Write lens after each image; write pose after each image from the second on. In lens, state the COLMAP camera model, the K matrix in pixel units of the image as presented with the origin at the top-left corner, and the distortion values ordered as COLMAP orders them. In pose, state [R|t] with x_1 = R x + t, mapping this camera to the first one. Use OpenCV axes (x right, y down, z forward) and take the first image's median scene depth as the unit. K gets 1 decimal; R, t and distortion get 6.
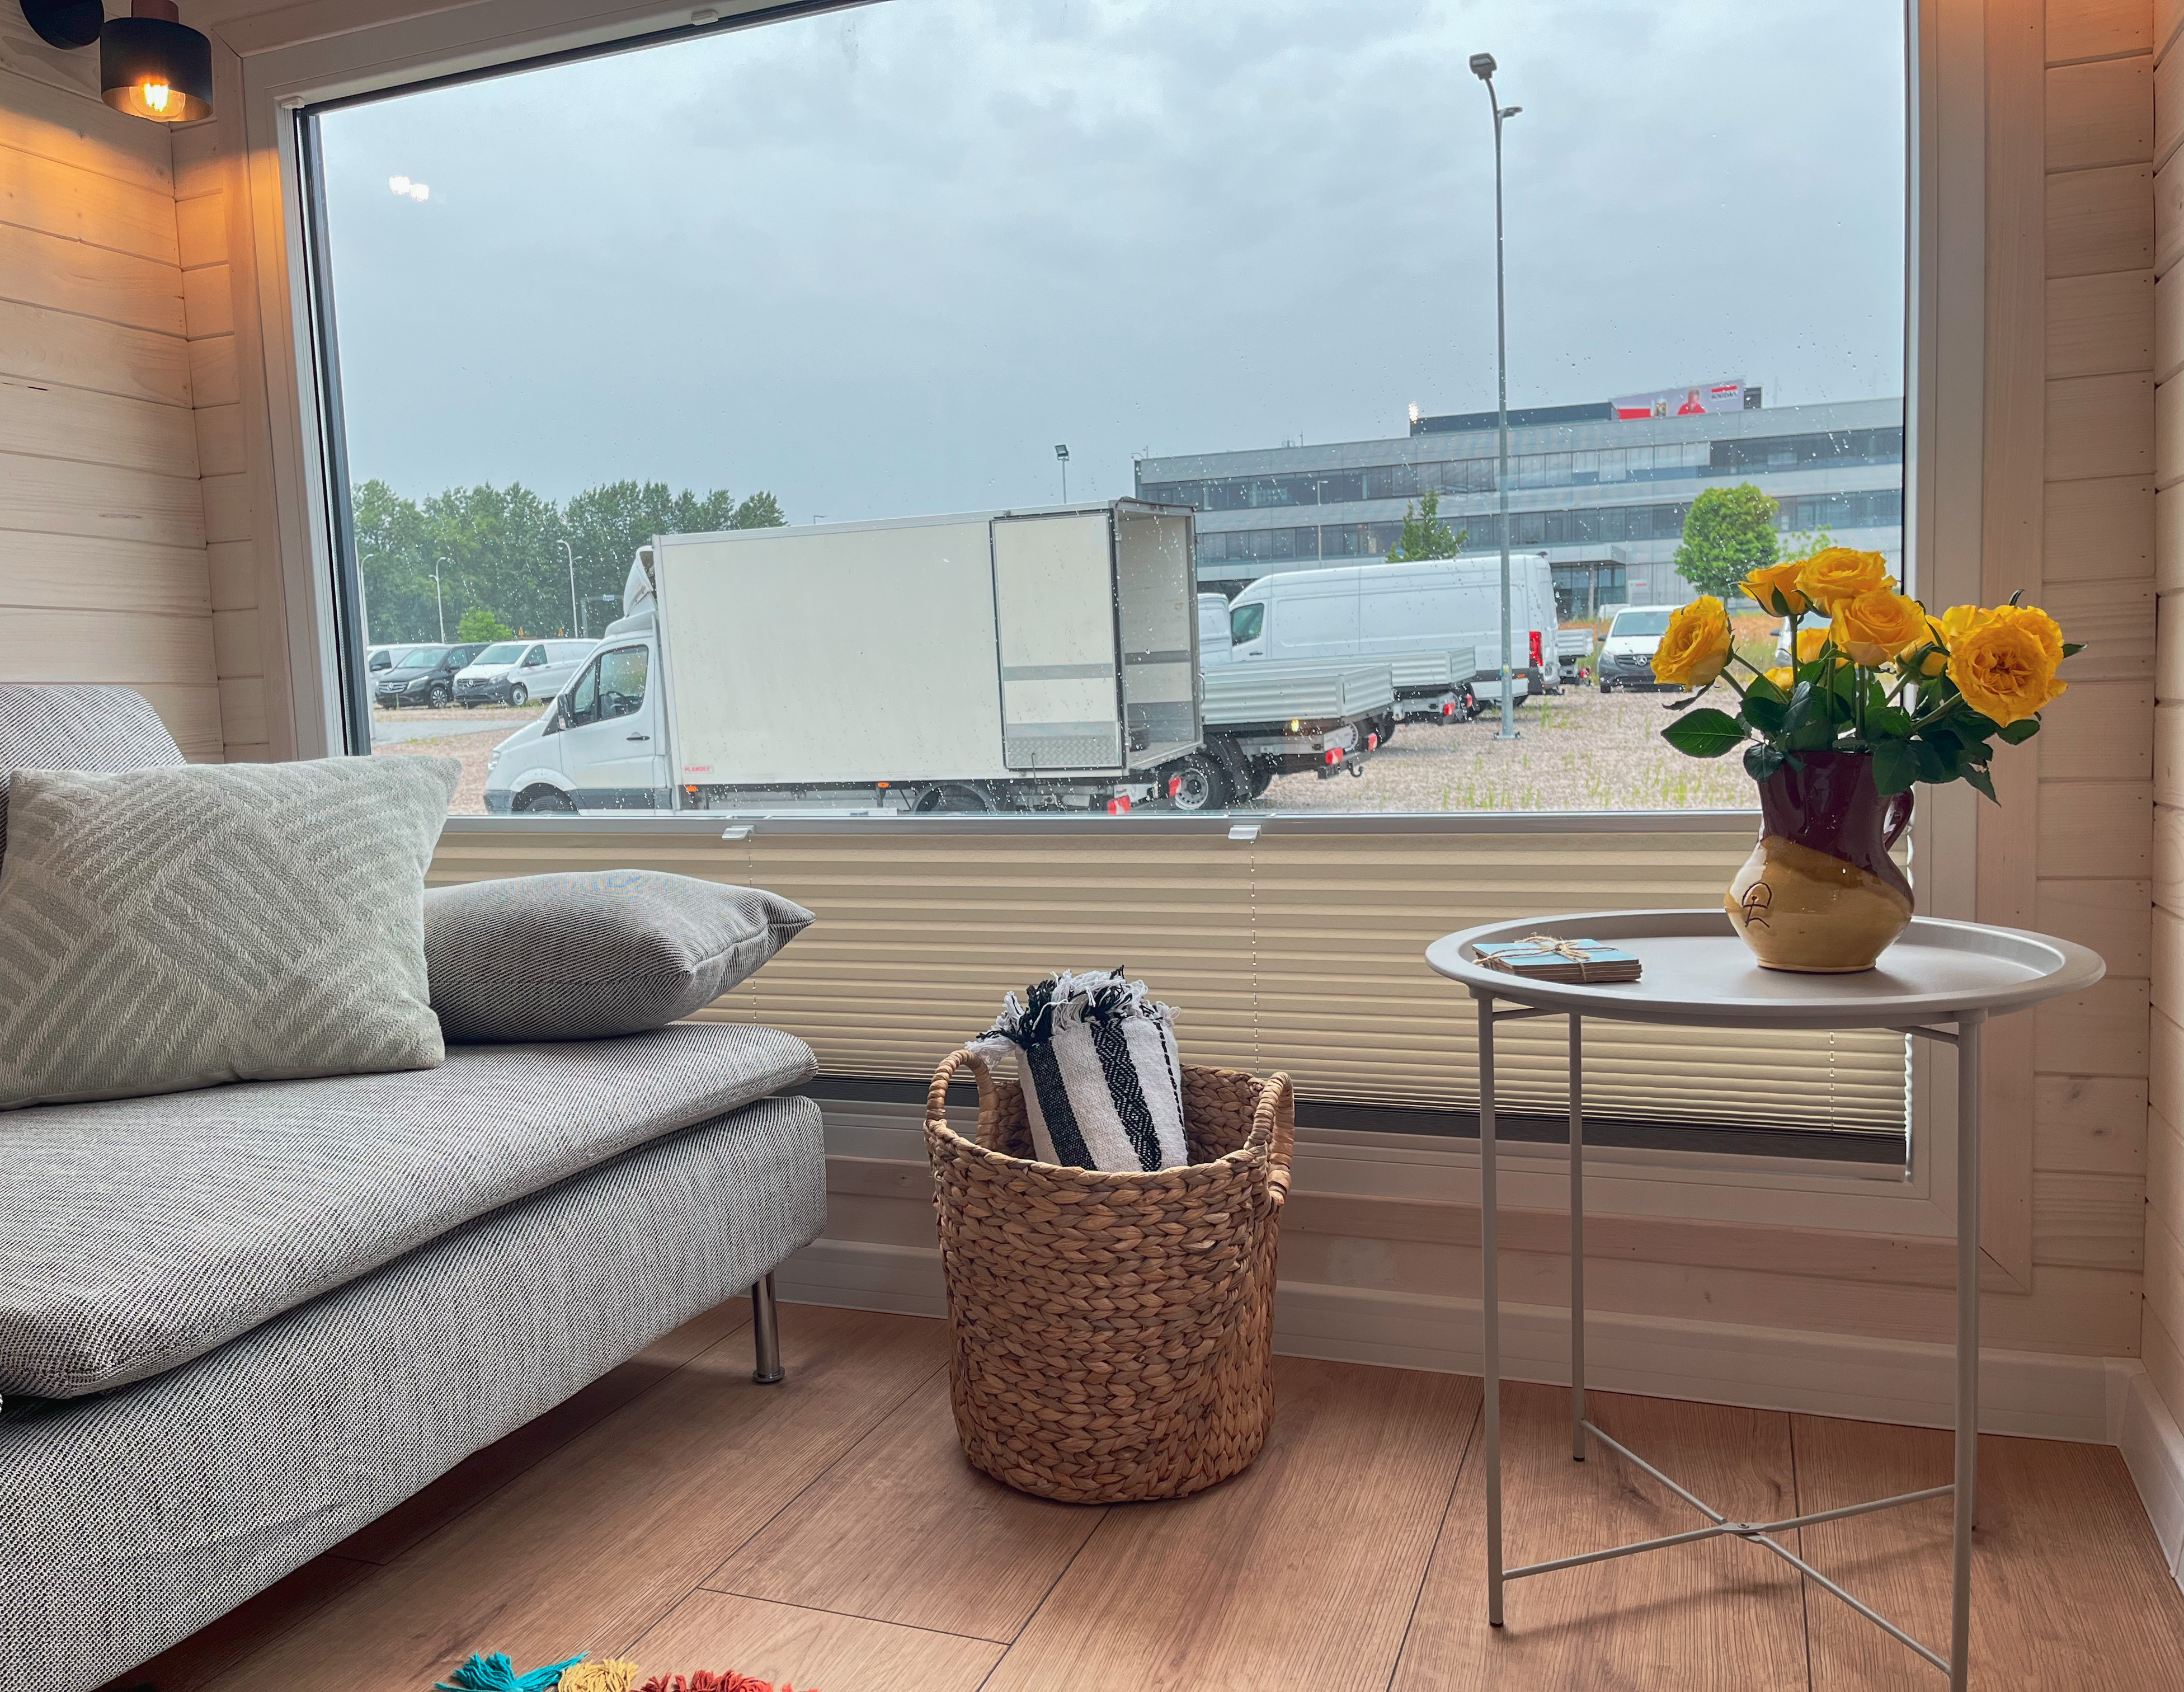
lens RADIAL K [[1642.5, 0, 1096.1], [0, 1642.5, 836.7], [0, 0, 1]] dist [0.010569, 0.002096]
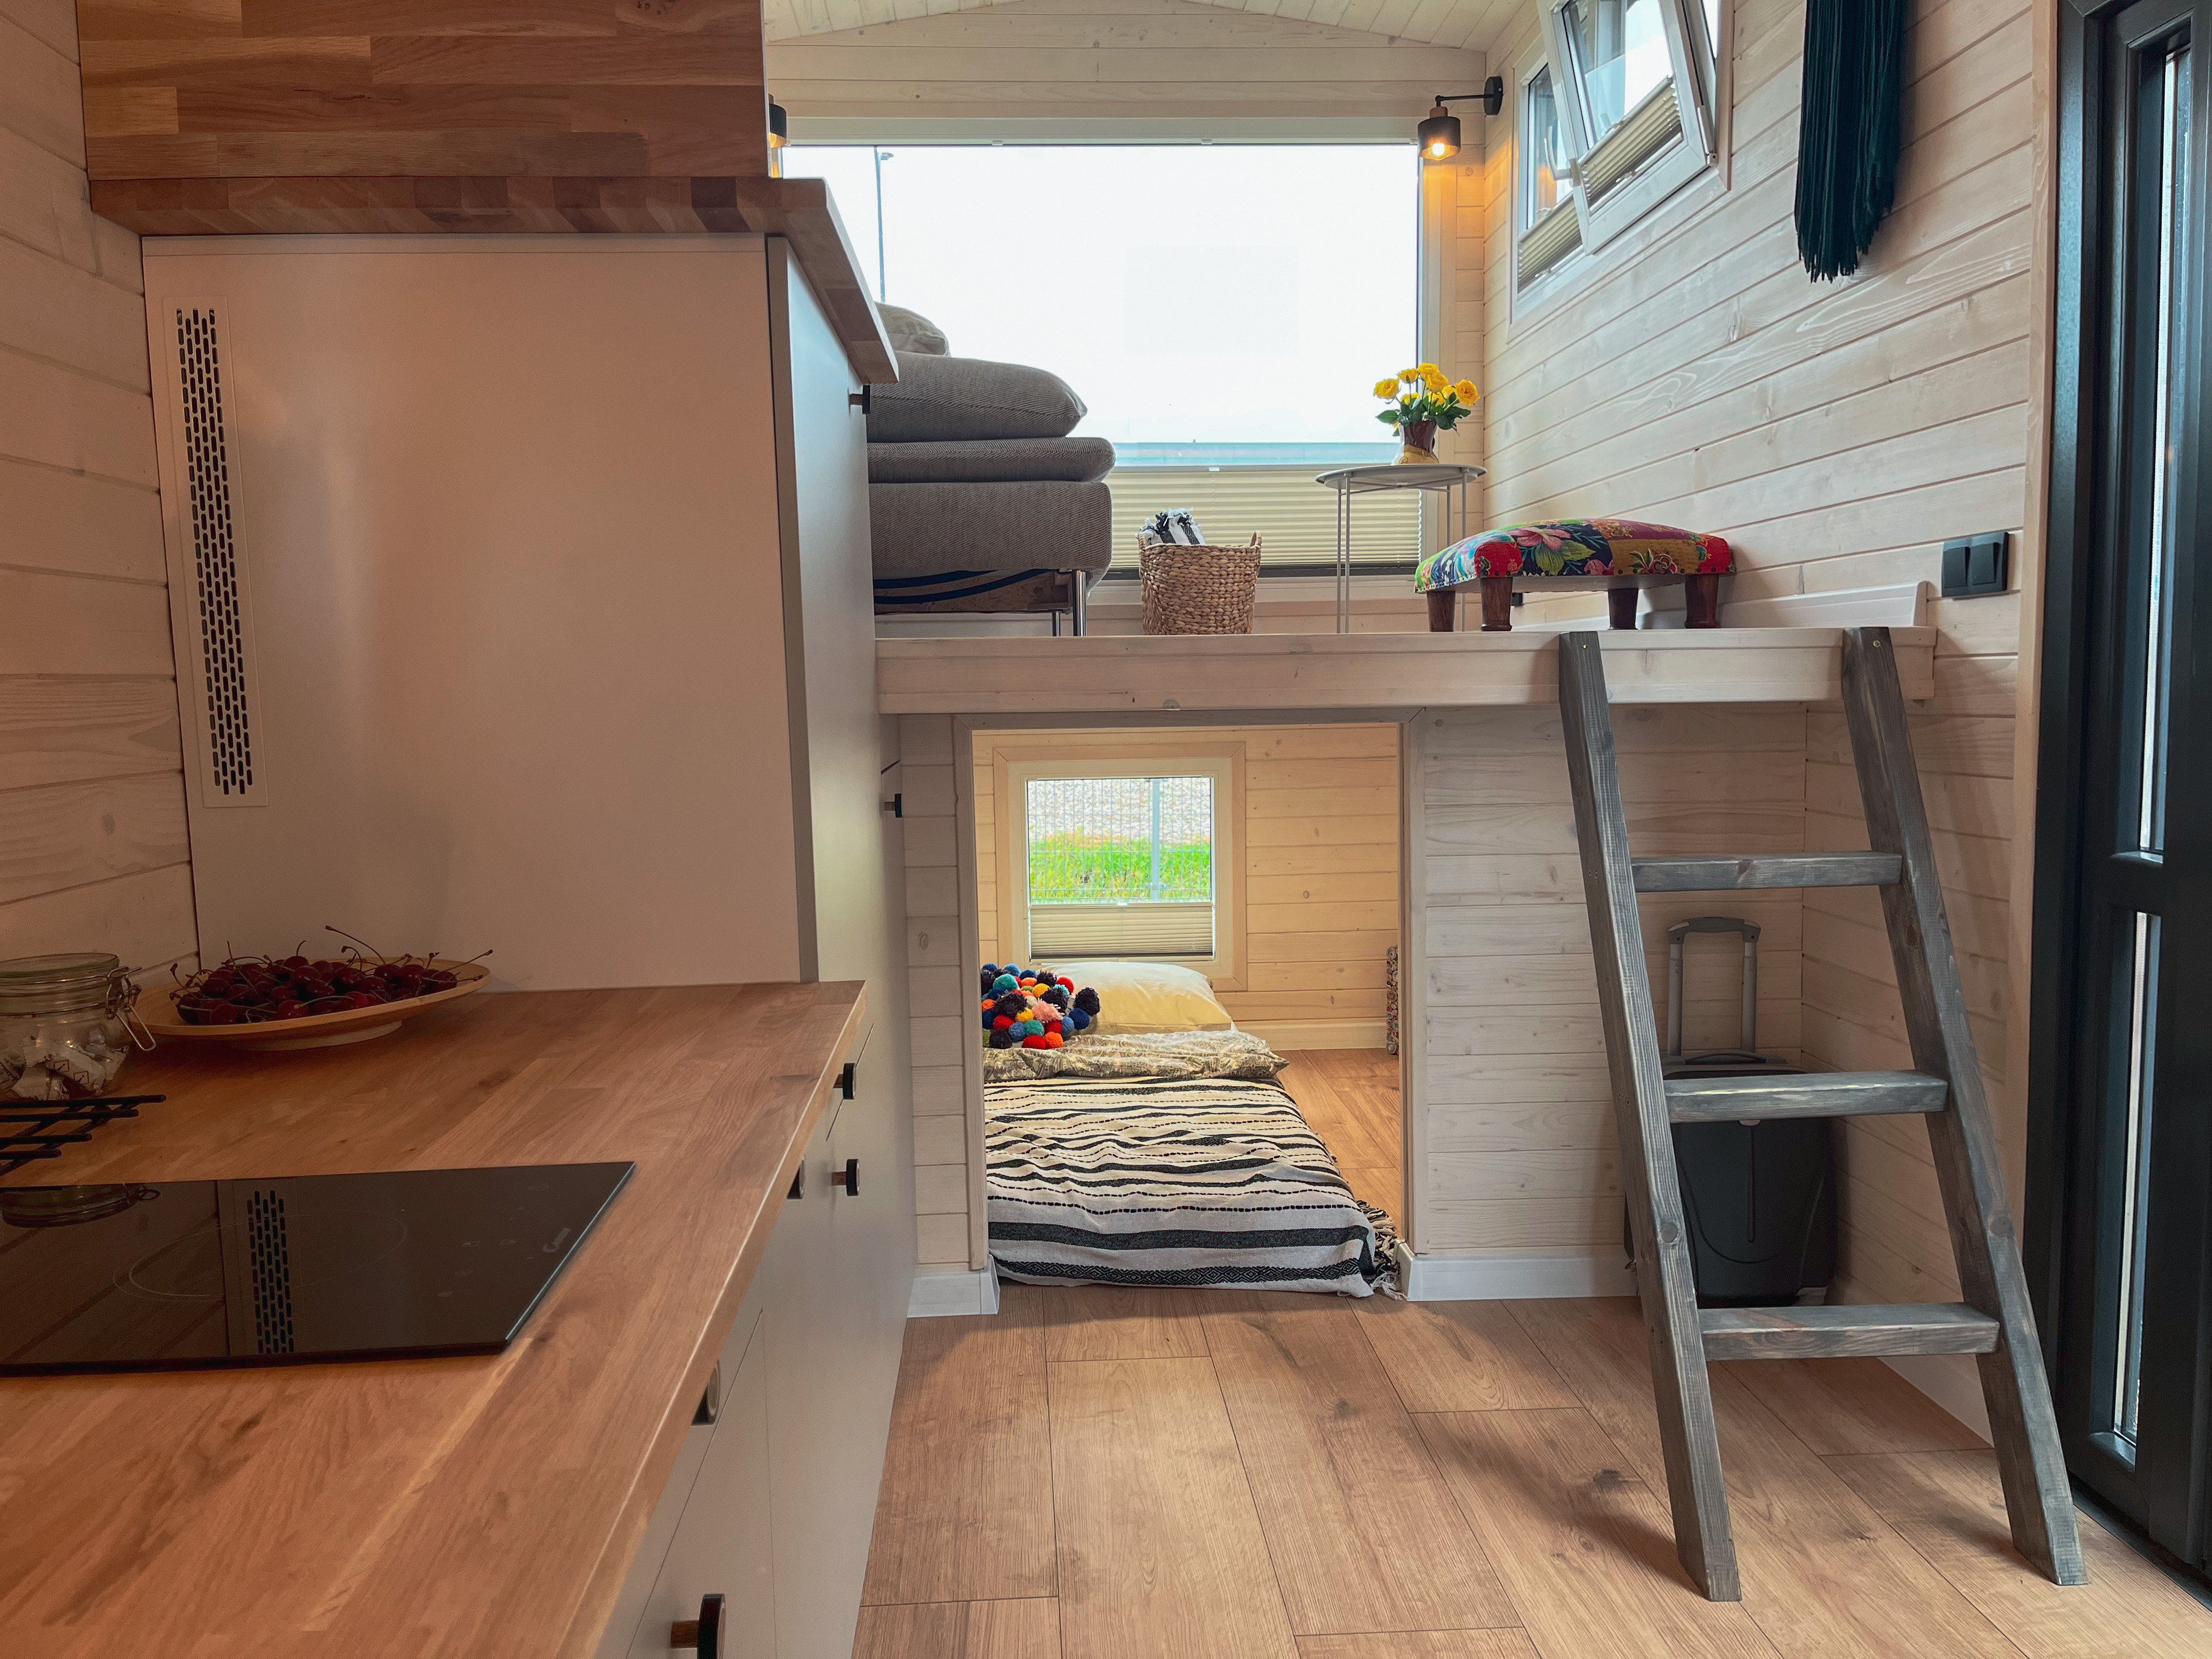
lens RADIAL K [[1671.3, 0, 1096.9], [0, 1671.3, 841.8], [0, 0, 1]] dist [0.033641, 0.000079]
pose [[0.906808, -0.019070, 0.421112, -1.082202], [0.024323, 0.999679, -0.007107, 0.536129], [-0.420842, 0.016688, 0.906981, -1.251561]]
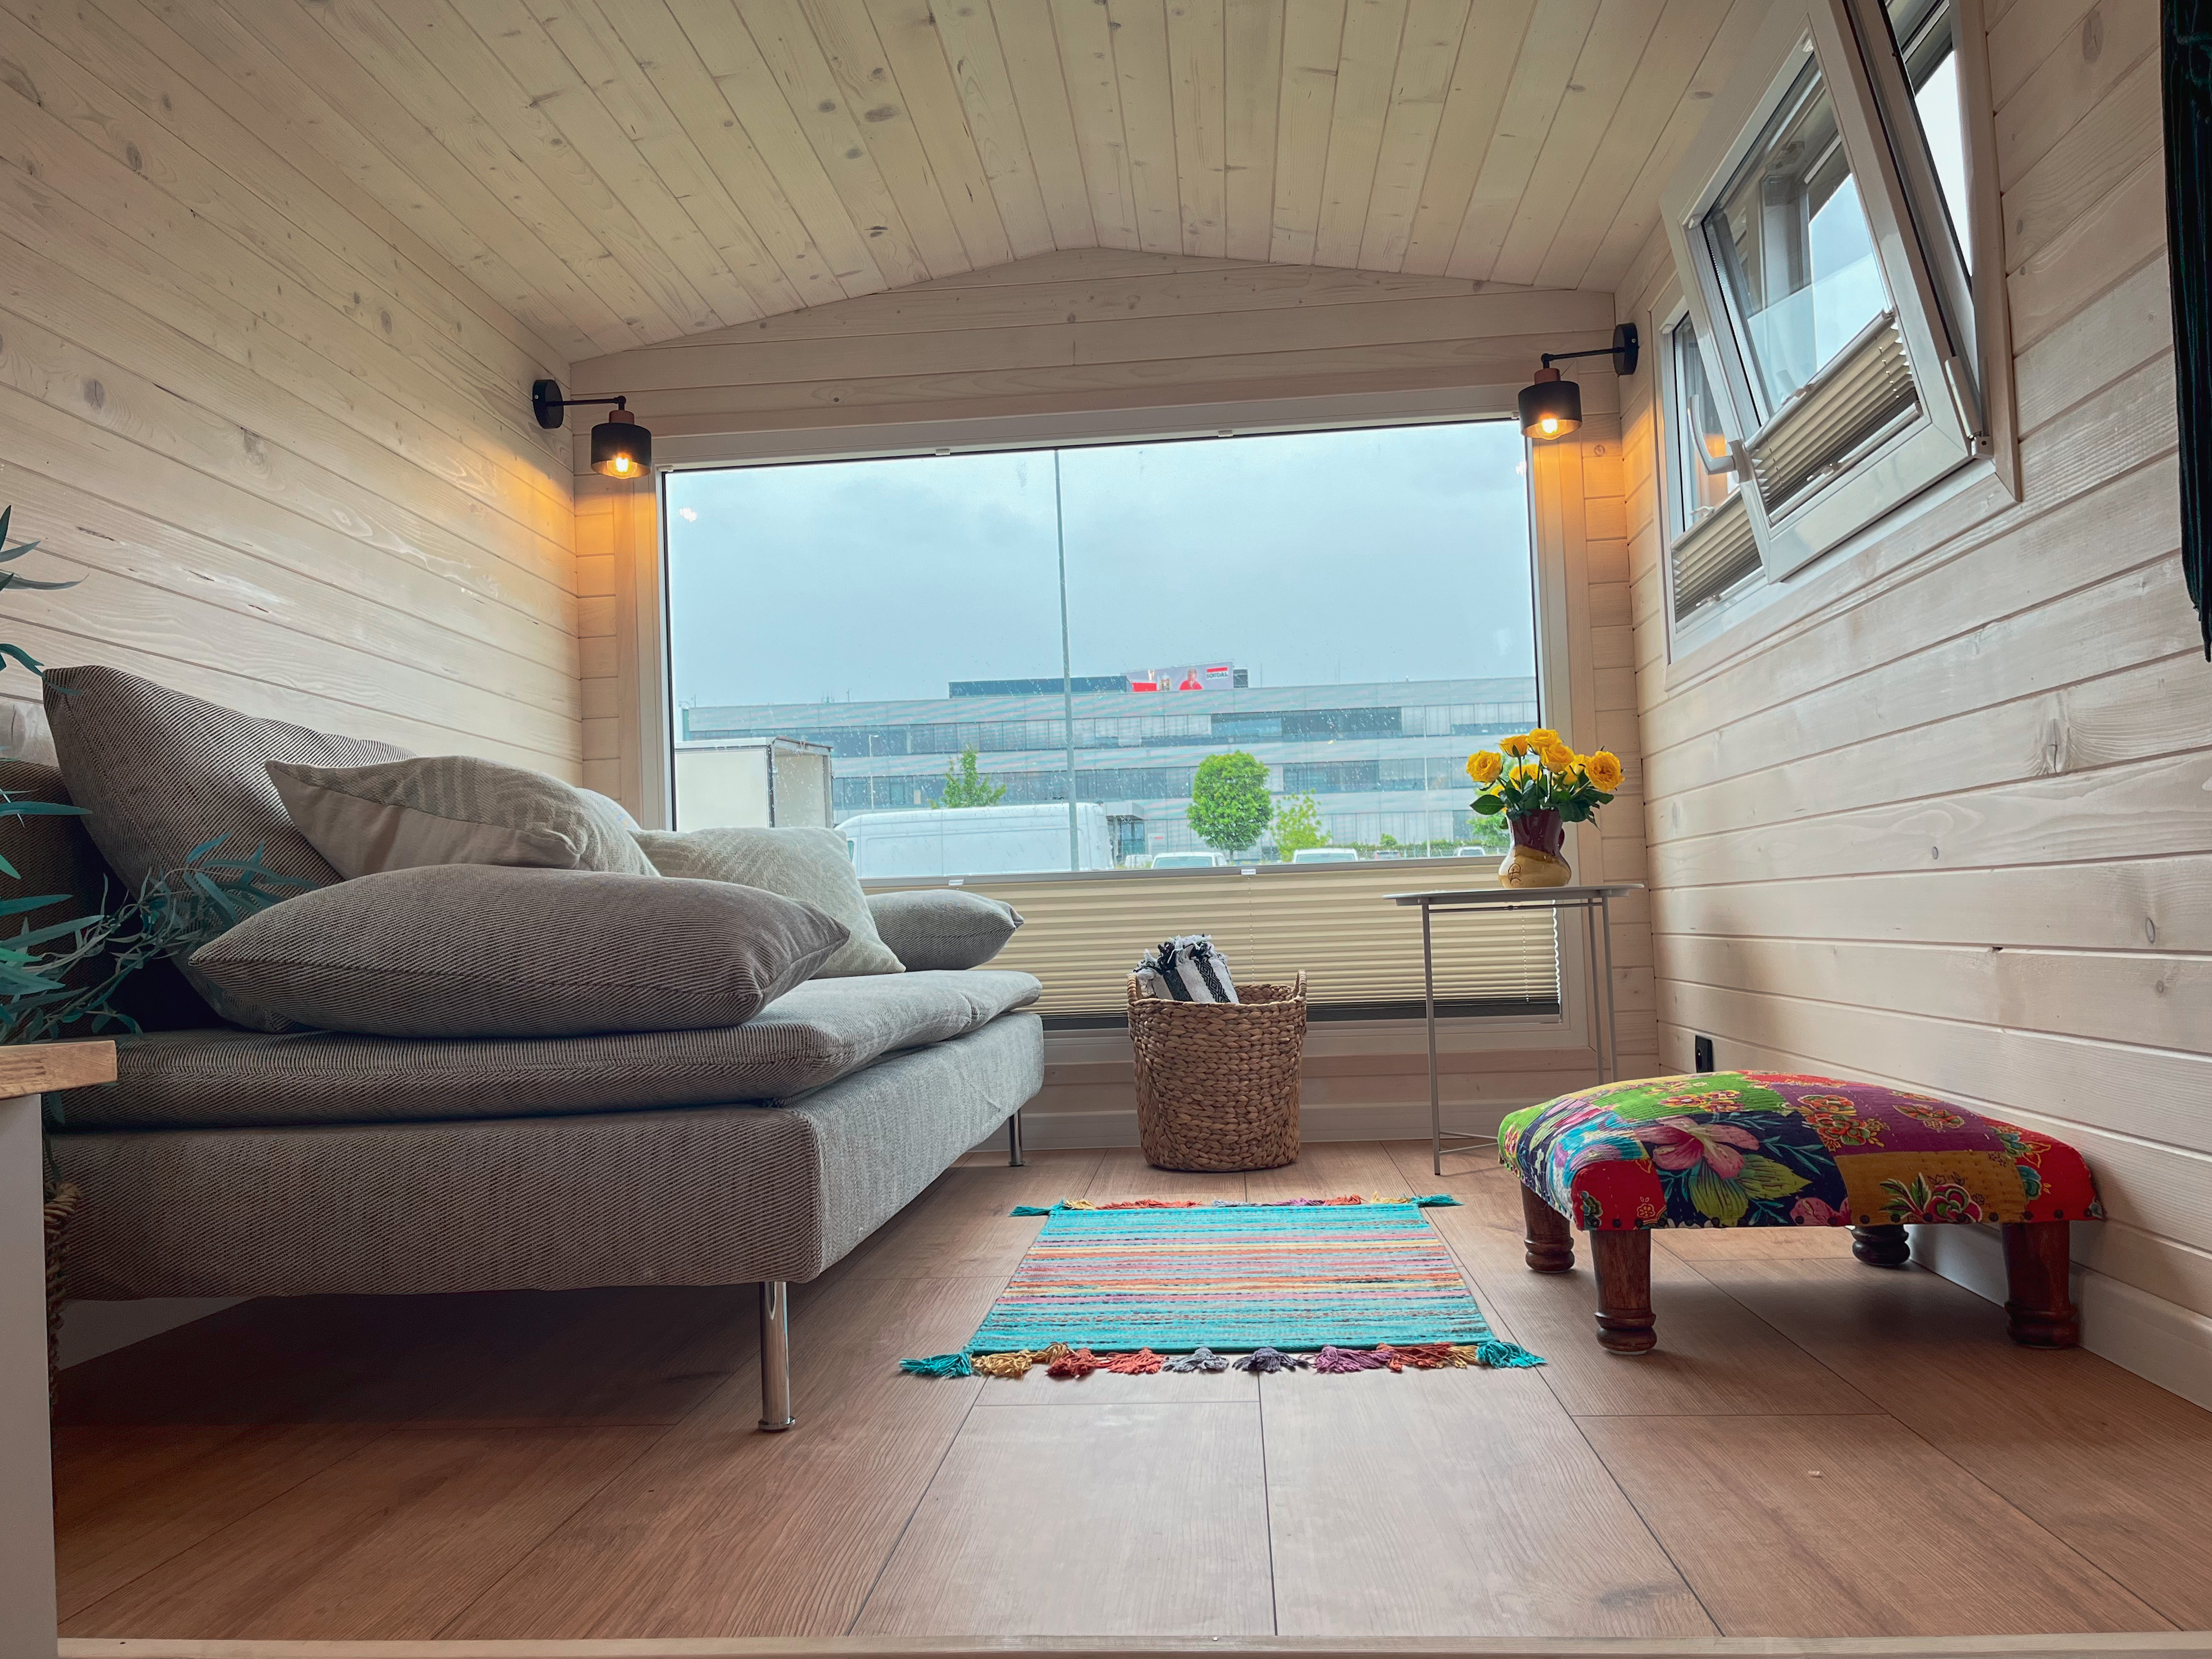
lens RADIAL K [[1671.4, 0, 1095.9], [0, 1671.4, 821.4], [0, 0, 1]] dist [0.033641, 0.000079]
pose [[0.956170, 0.018803, 0.292206, -0.559264], [0.029364, 0.986748, -0.159582, 0.208950], [-0.291335, 0.161168, 0.942947, -0.718235]]
